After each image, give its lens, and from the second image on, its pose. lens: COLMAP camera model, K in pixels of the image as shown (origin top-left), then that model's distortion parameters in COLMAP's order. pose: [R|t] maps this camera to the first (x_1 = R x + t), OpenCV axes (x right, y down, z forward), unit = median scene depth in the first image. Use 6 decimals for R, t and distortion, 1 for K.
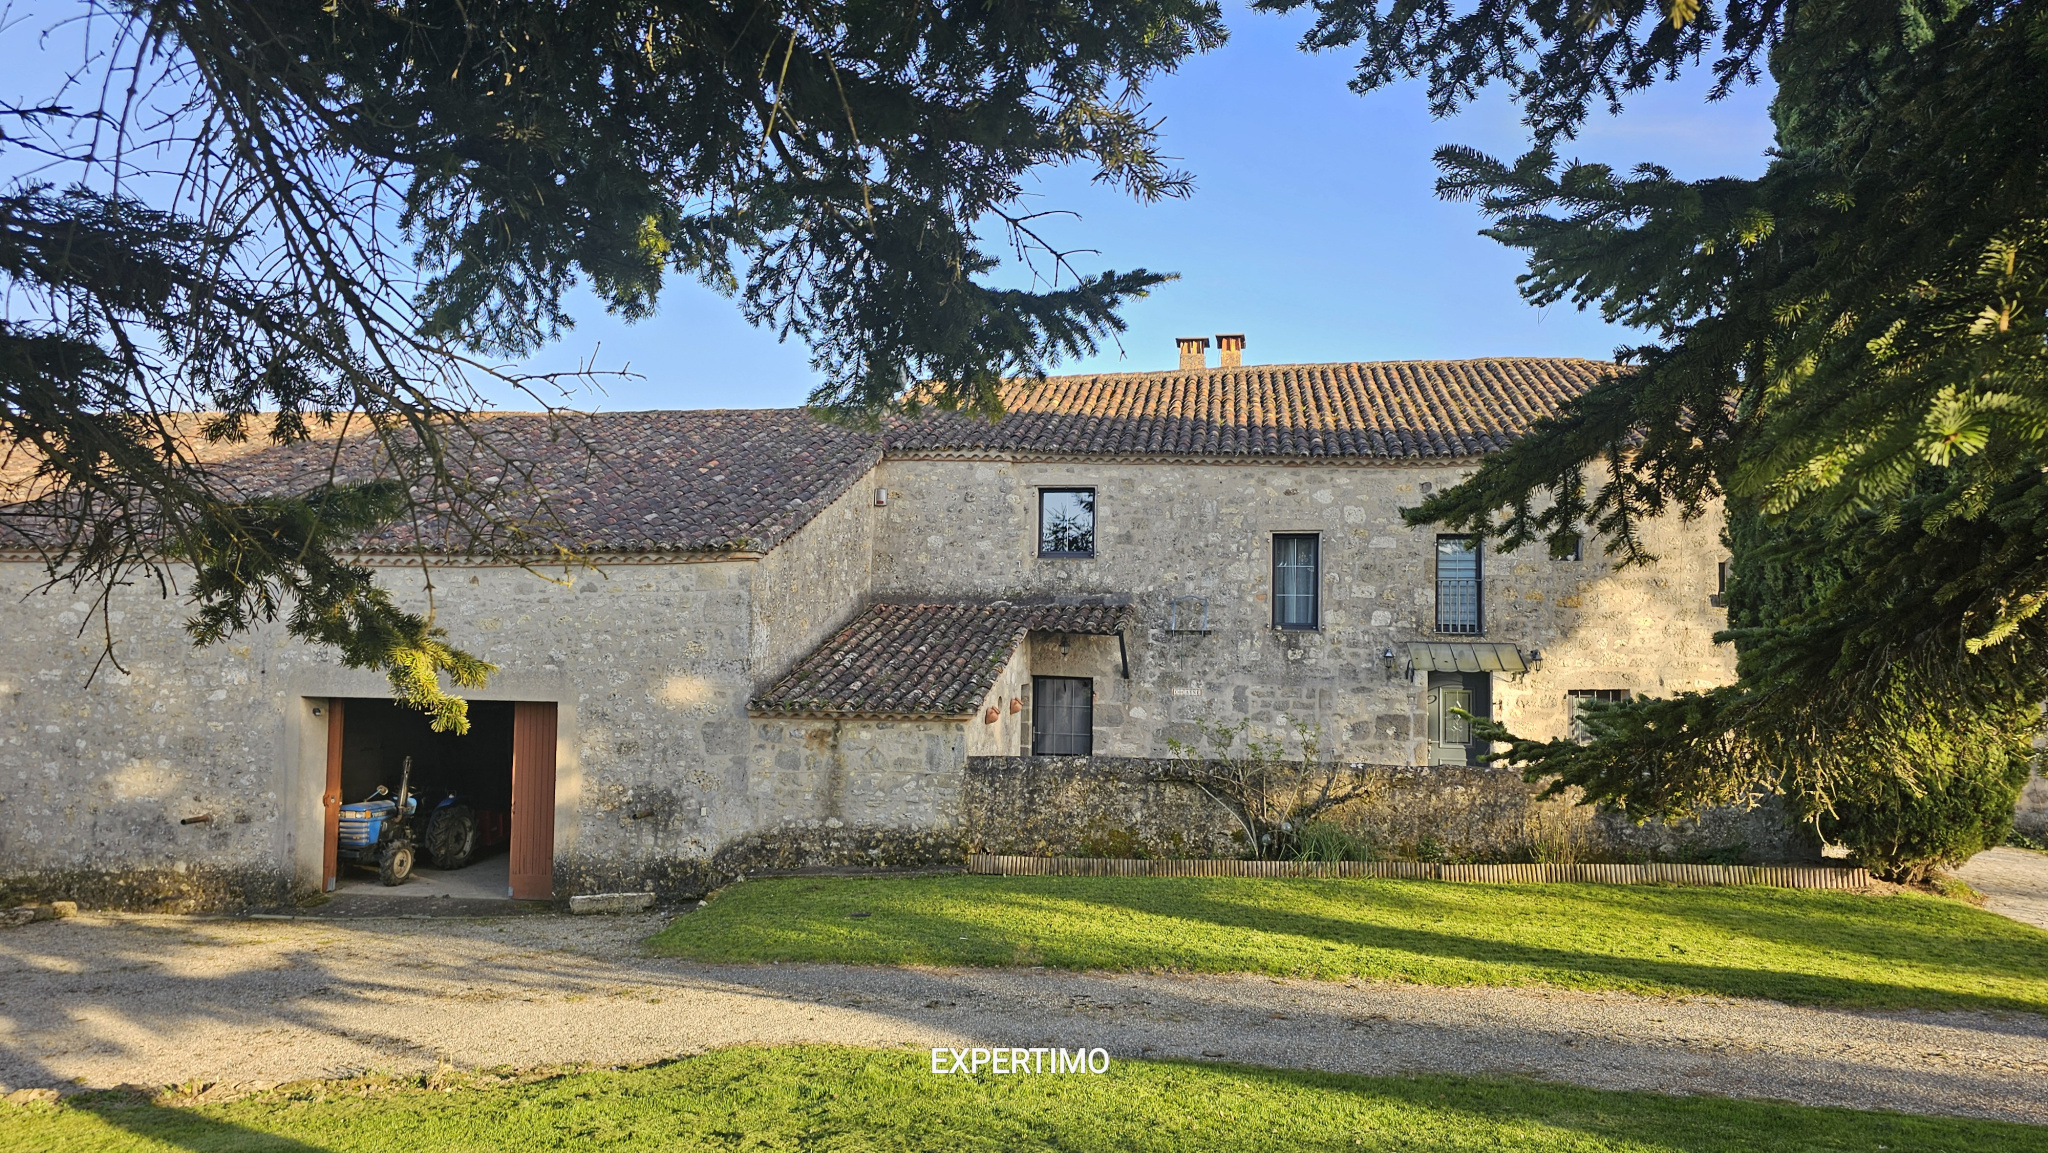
lens RADIAL K [[1602.1, 0, 1023.6], [0, 1602.1, 572.6], [0, 0, 1]] dist [0.098242, -0.003071]
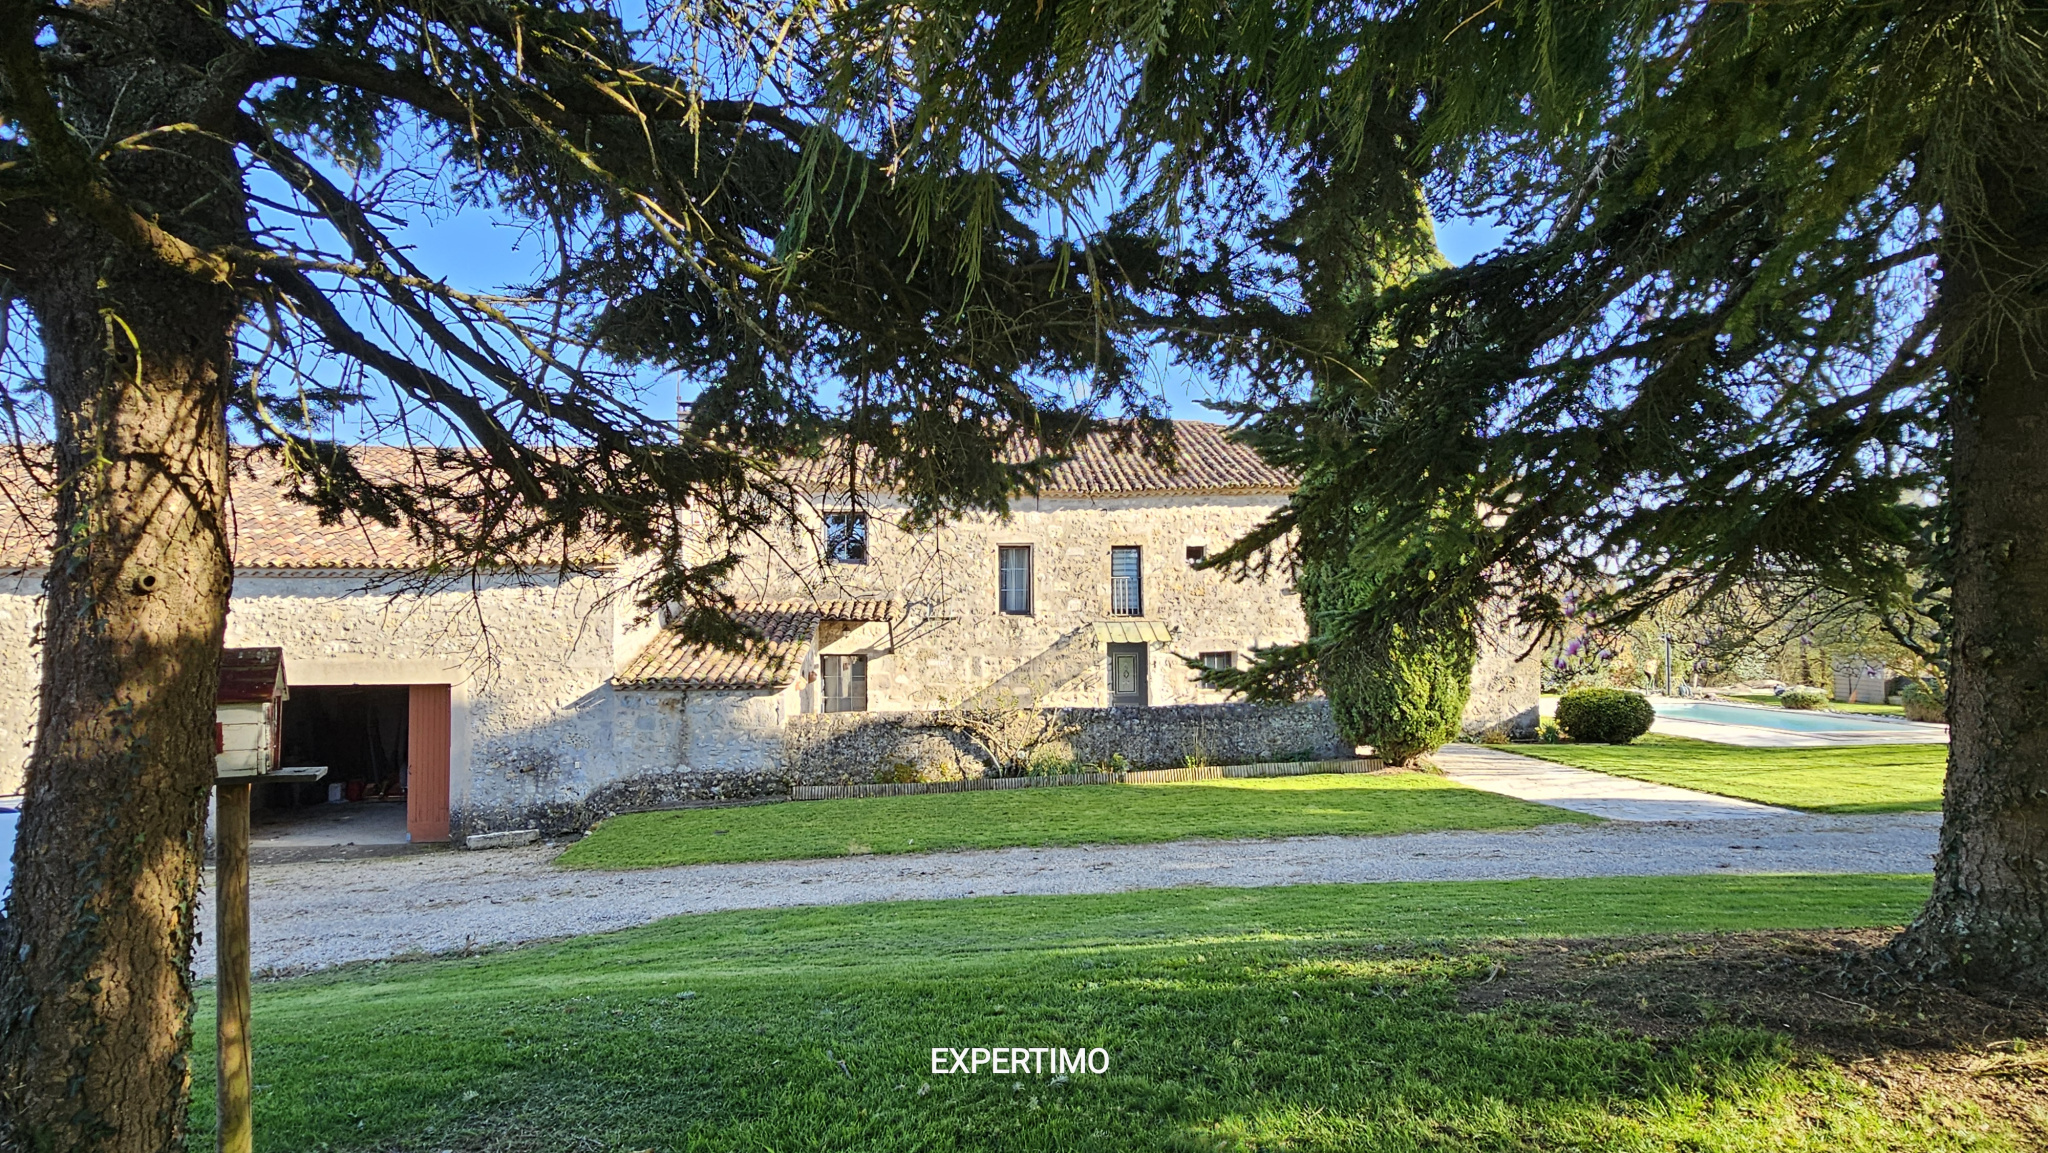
lens RADIAL K [[1602.1, 0, 1024.3], [0, 1602.1, 585.0], [0, 0, 1]] dist [0.098242, -0.003071]
pose [[0.965730, -0.014637, 0.259135, -0.185377], [0.009199, 0.999712, 0.022186, -0.021495], [-0.259385, -0.019042, 0.965586, -0.341366]]
